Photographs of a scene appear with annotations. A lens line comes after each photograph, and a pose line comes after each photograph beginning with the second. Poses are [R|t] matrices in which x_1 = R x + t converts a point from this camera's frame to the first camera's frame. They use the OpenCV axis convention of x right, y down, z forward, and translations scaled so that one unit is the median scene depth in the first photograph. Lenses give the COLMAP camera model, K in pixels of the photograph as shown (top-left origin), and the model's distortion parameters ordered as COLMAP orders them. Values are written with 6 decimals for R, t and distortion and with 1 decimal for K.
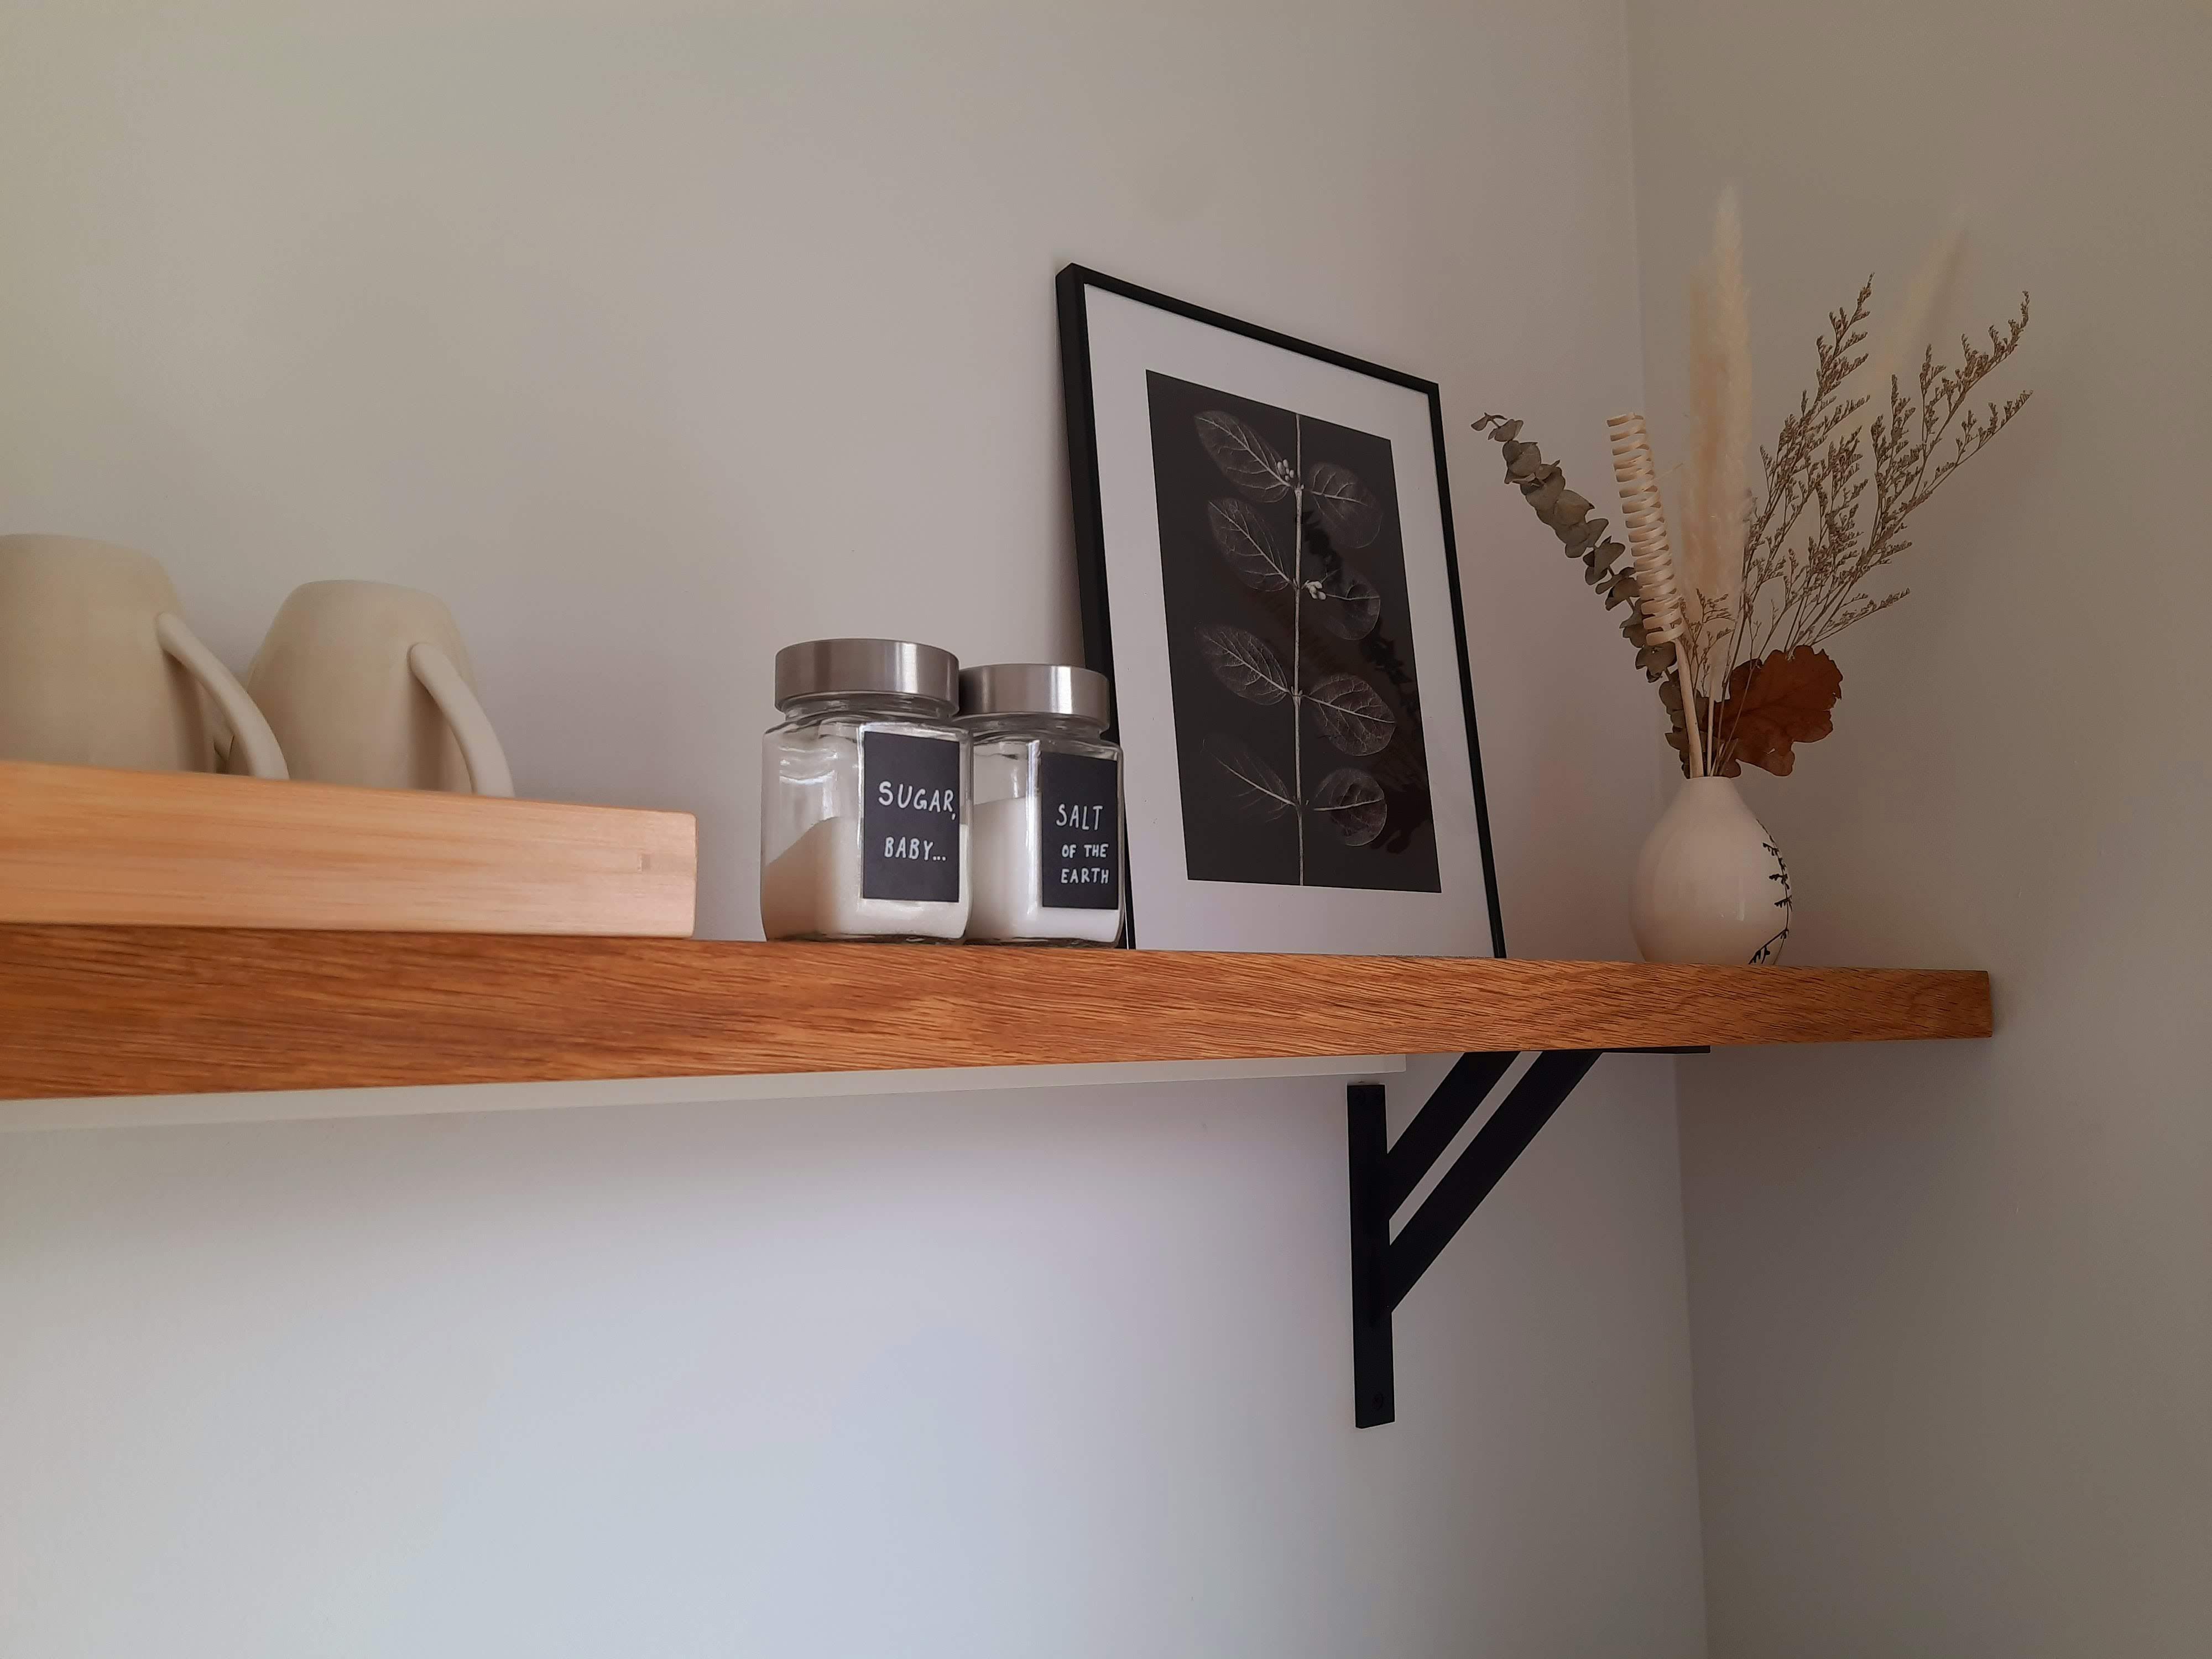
lens RADIAL K [[1712.2, 0, 1106.7], [0, 1712.2, 729.0], [0, 0, 1]] dist [-0.000011, -0.001199]
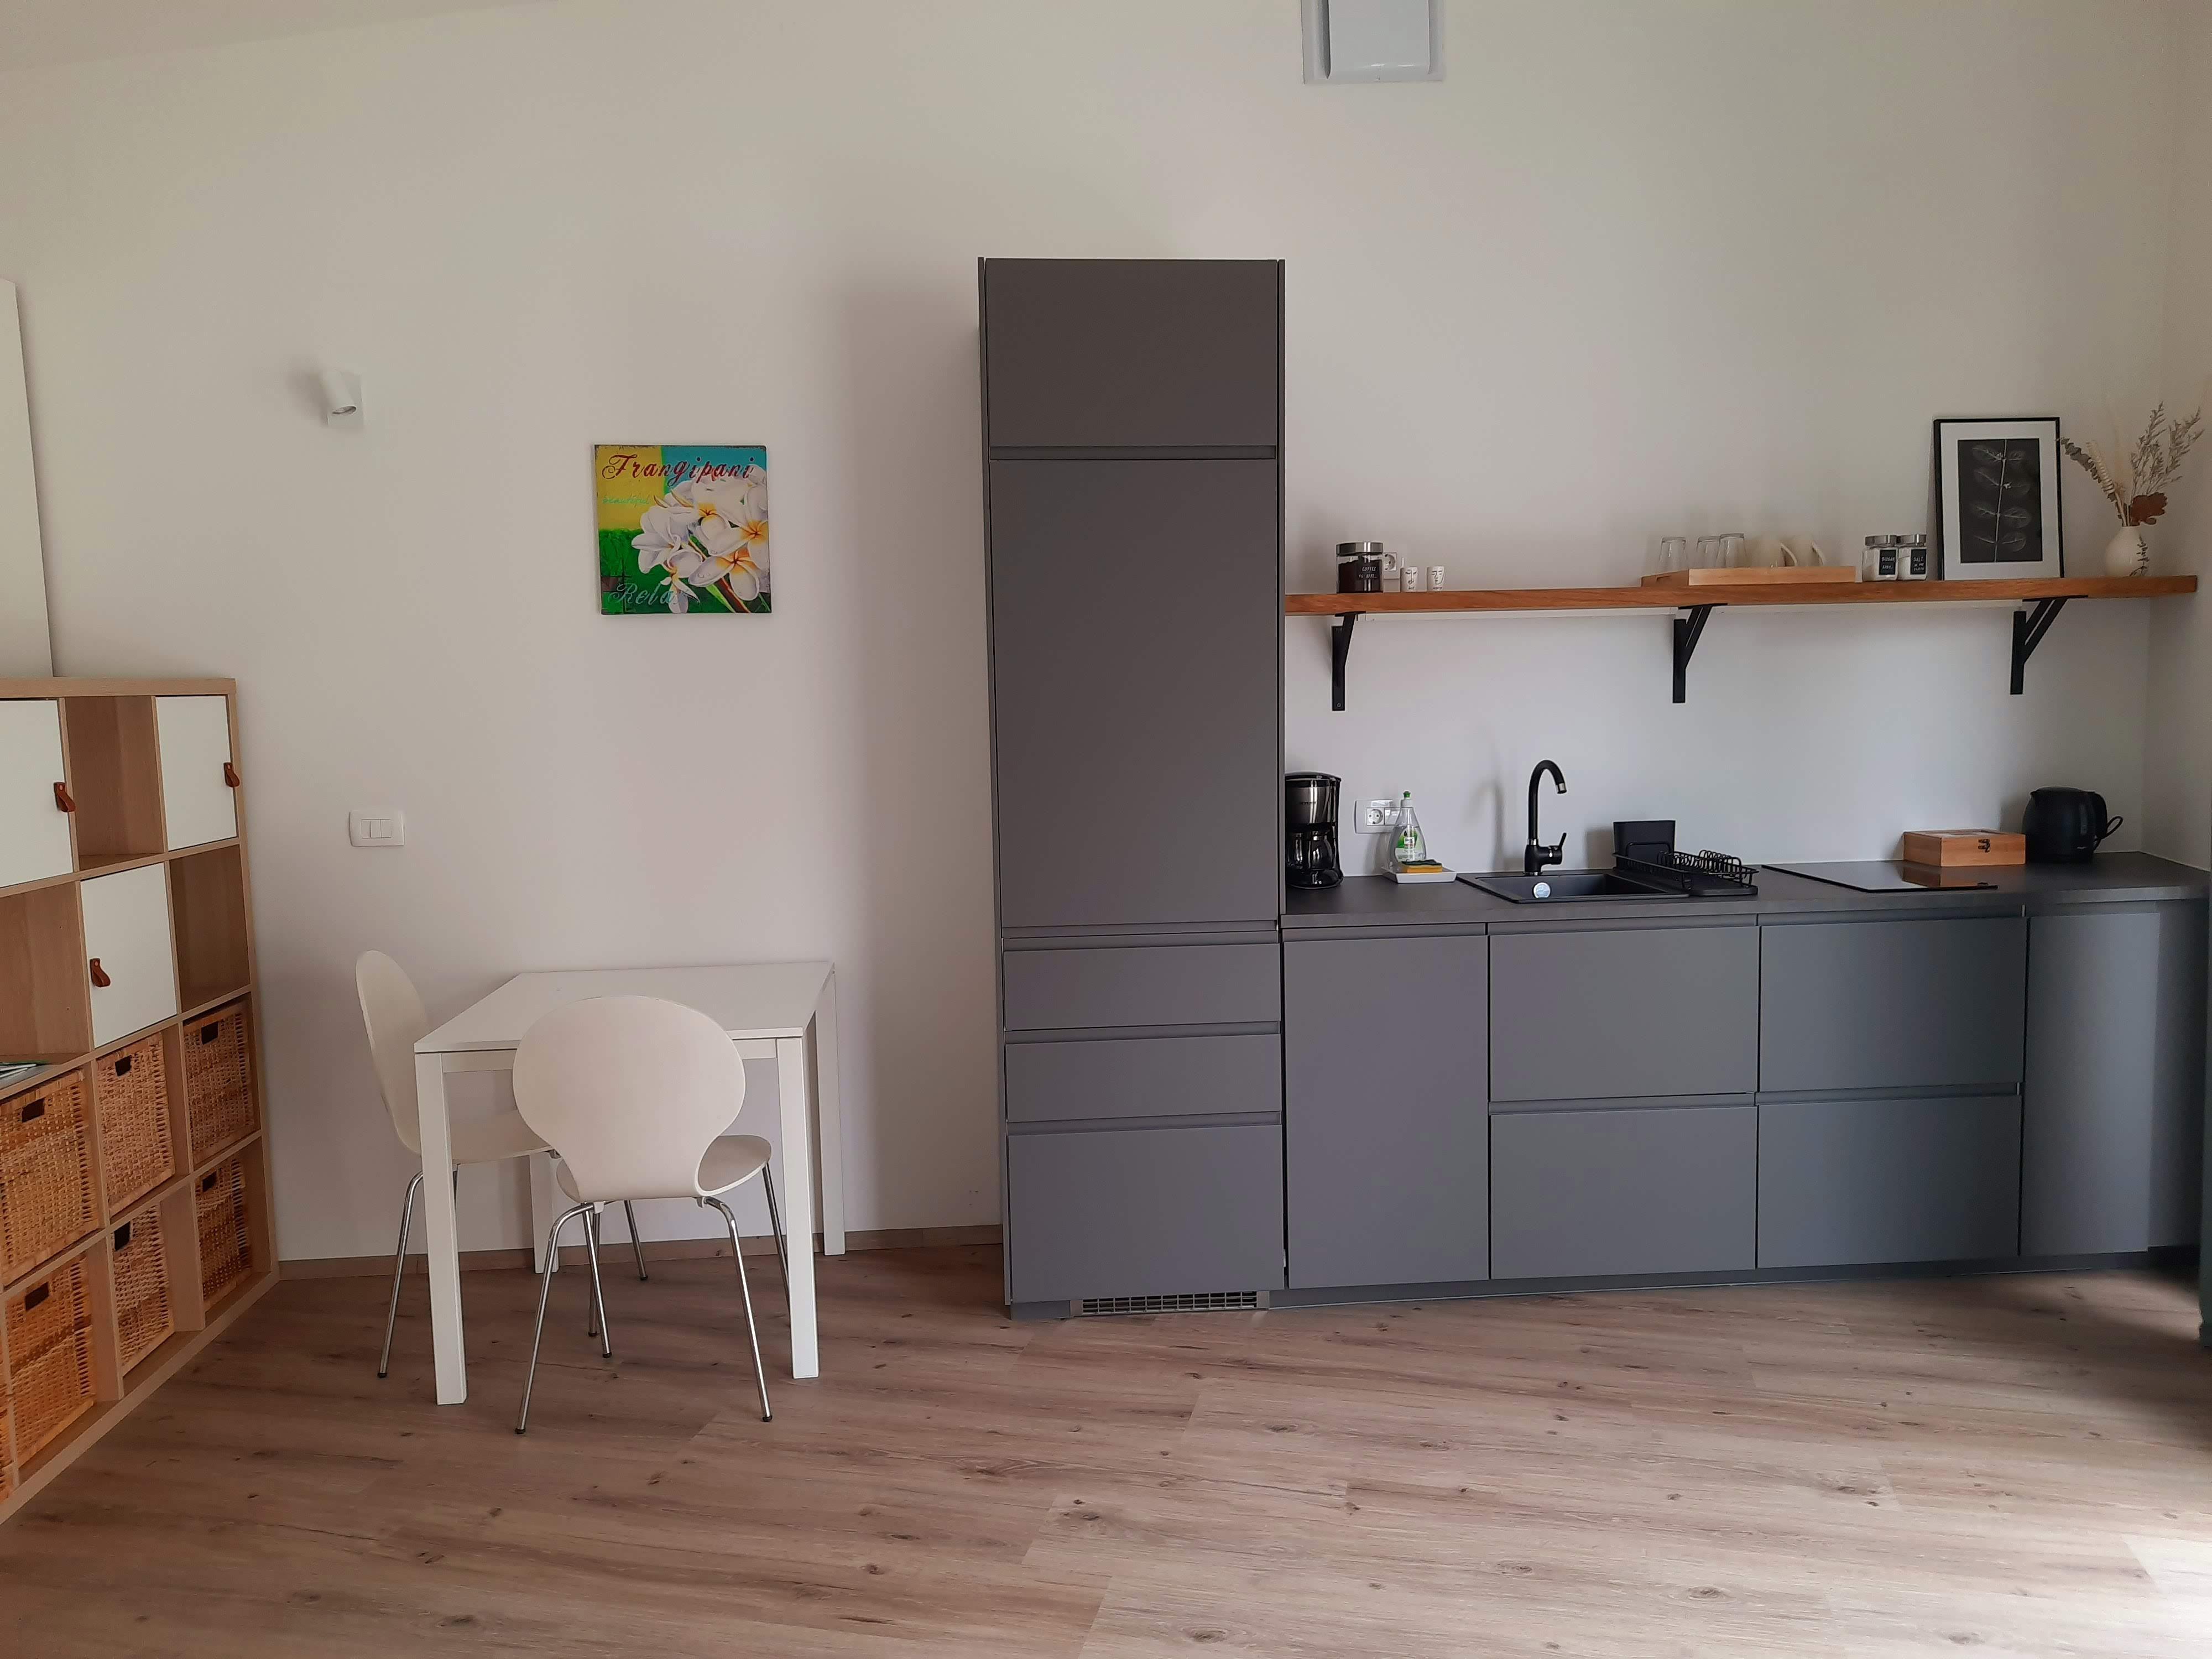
lens RADIAL K [[1628.0, 0, 1106.0], [0, 1628.0, 829.5], [0, 0, 1]] dist [0.056462, -0.050624]
pose [[0.832439, 0.045634, -0.552234, 0.550453], [0.108335, 0.963968, 0.242961, -0.487363], [0.543423, -0.262076, 0.797501, -3.533321]]
